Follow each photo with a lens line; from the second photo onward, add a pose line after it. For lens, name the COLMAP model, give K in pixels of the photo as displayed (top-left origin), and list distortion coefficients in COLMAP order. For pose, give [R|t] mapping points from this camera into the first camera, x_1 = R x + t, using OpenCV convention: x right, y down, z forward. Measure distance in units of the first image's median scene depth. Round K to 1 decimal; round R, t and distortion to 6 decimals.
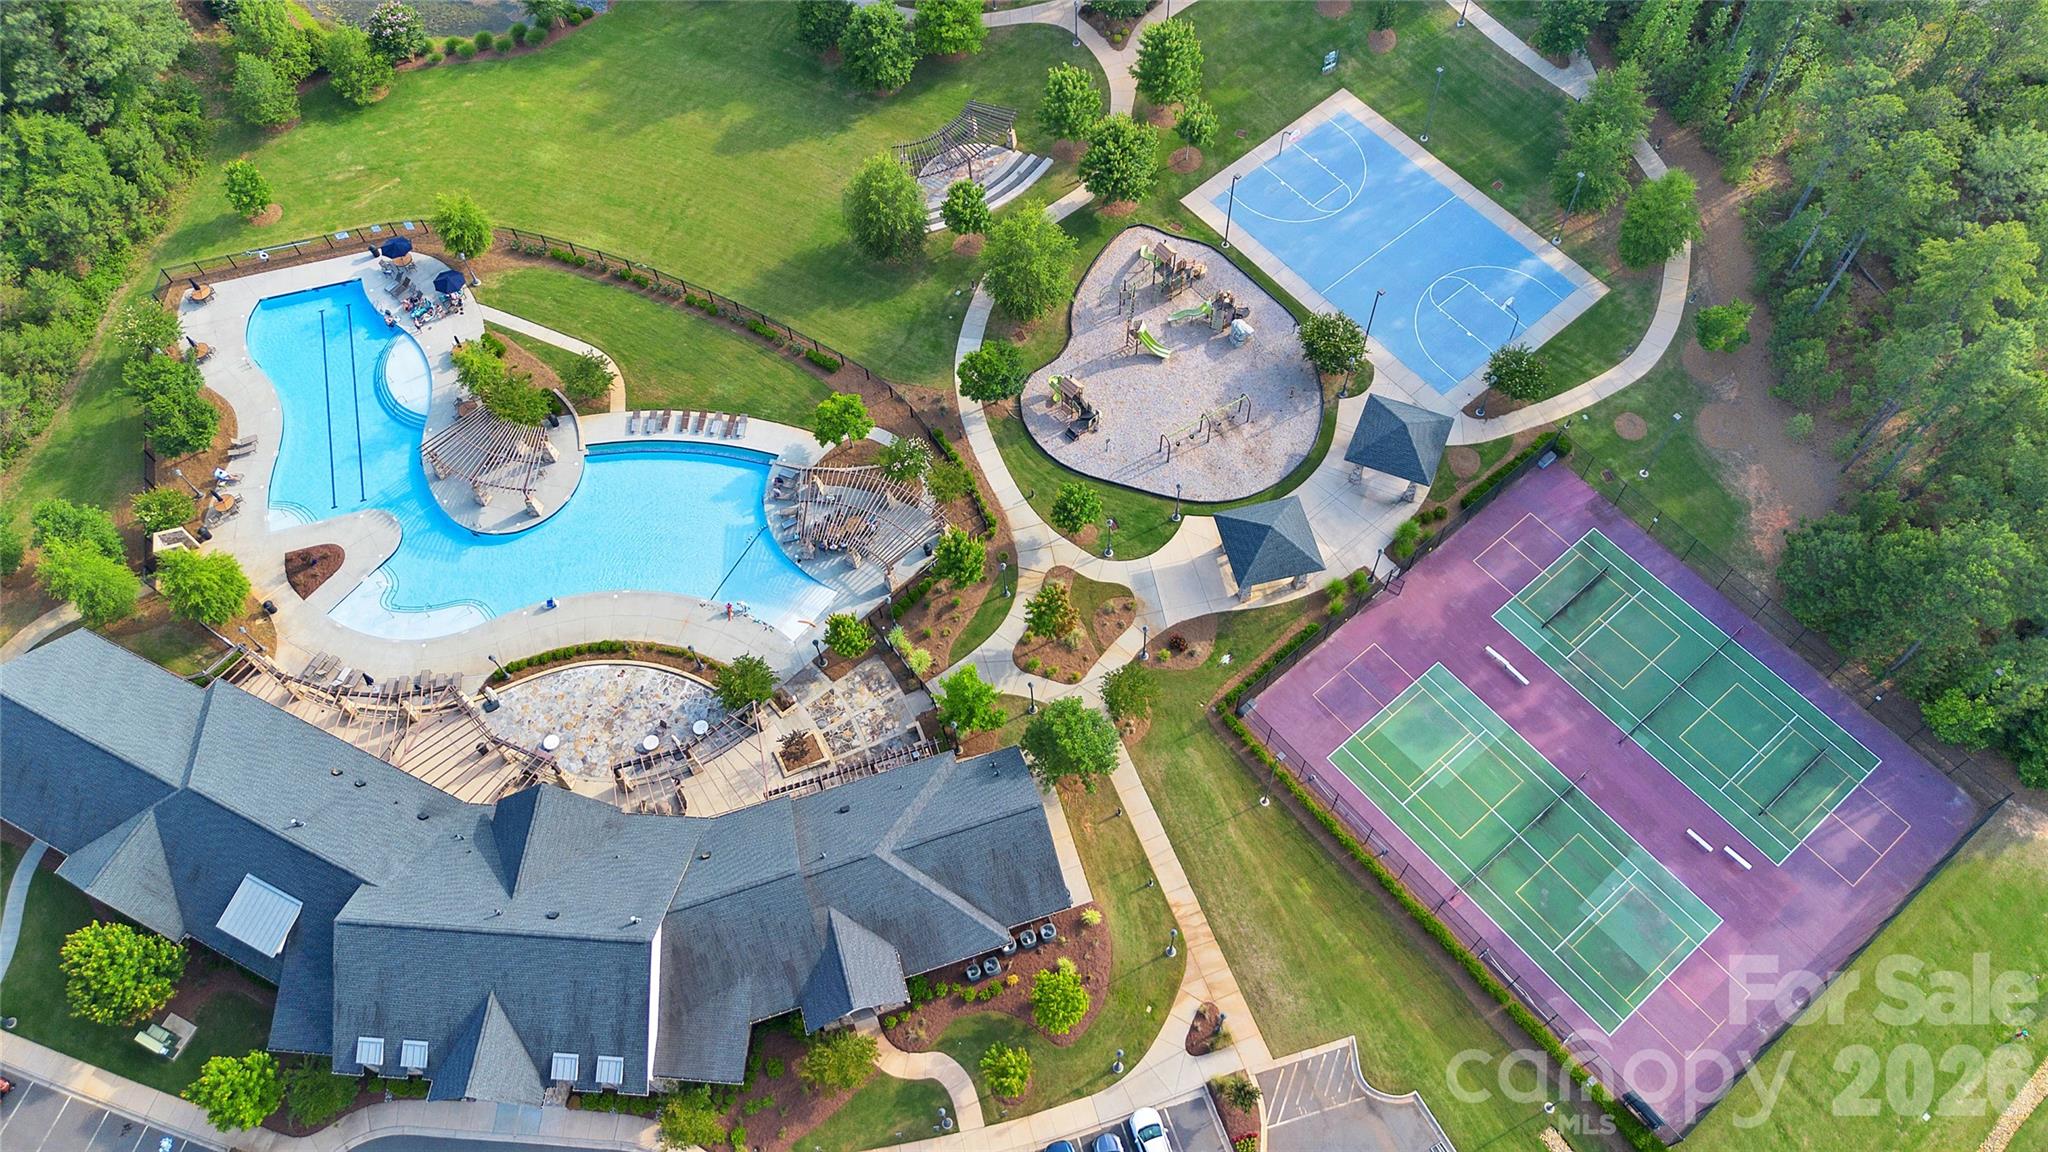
lens RADIAL K [[1479.7, 0, 1024.0], [0, 1479.7, 576.0], [0, 0, 1]] dist [0.032014, -0.005616]
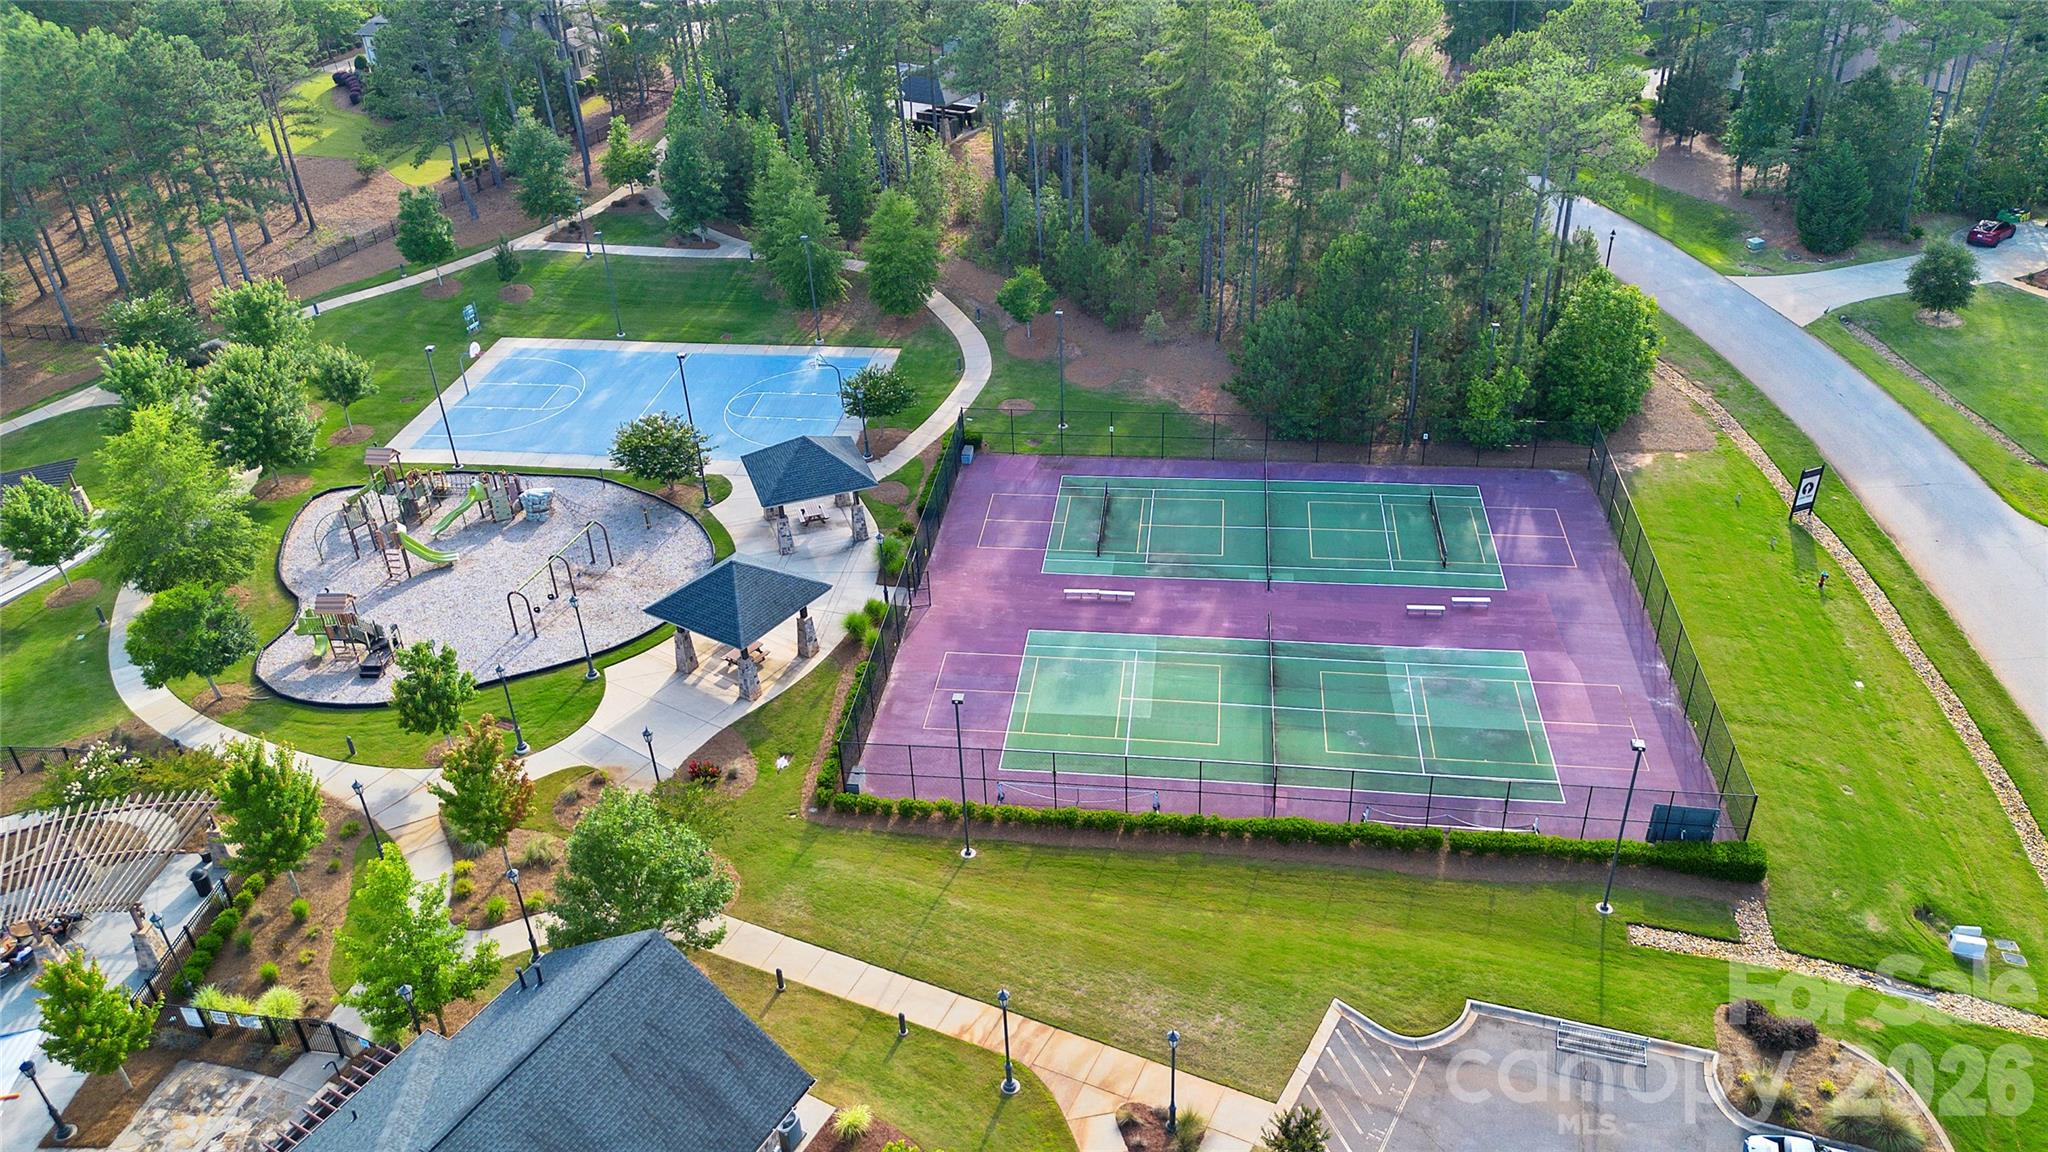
lens RADIAL K [[1493.1, 0, 1024.0], [0, 1493.1, 576.0], [0, 0, 1]] dist [0.084274, -0.001419]
pose [[0.734445, -0.354258, 0.578871, -0.113451], [0.604852, 0.728526, -0.321564, 0.230057], [-0.307806, 0.586303, 0.749336, 0.375301]]
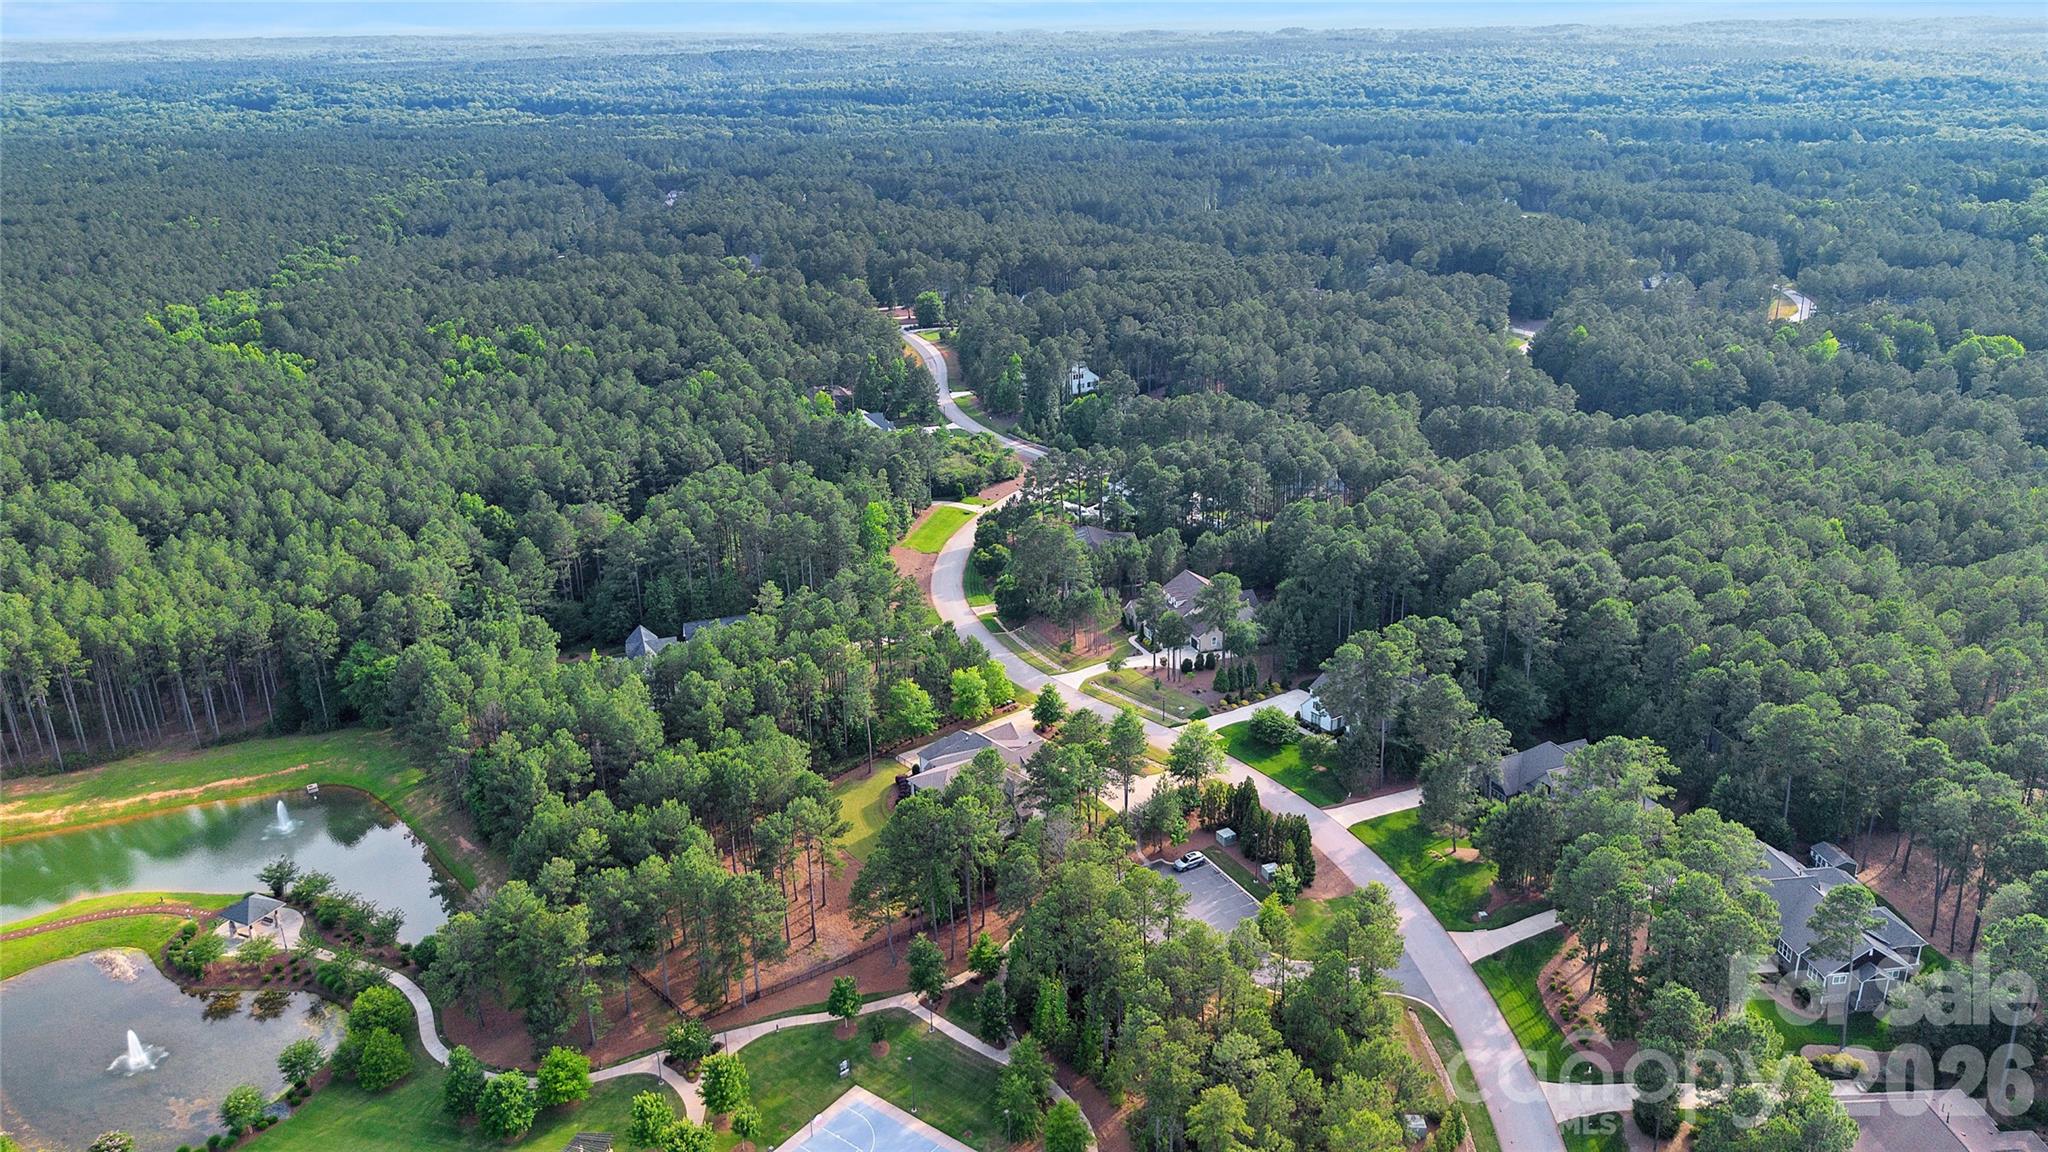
lens RADIAL K [[1479.7, 0, 1024.0], [0, 1479.7, 576.0], [0, 0, 1]] dist [0.032014, -0.005616]
pose [[0.973616, -0.064721, 0.218823, 0.098483], [0.192915, 0.745650, -0.637801, 0.252441], [-0.121886, 0.663187, 0.738462, -0.395828]]
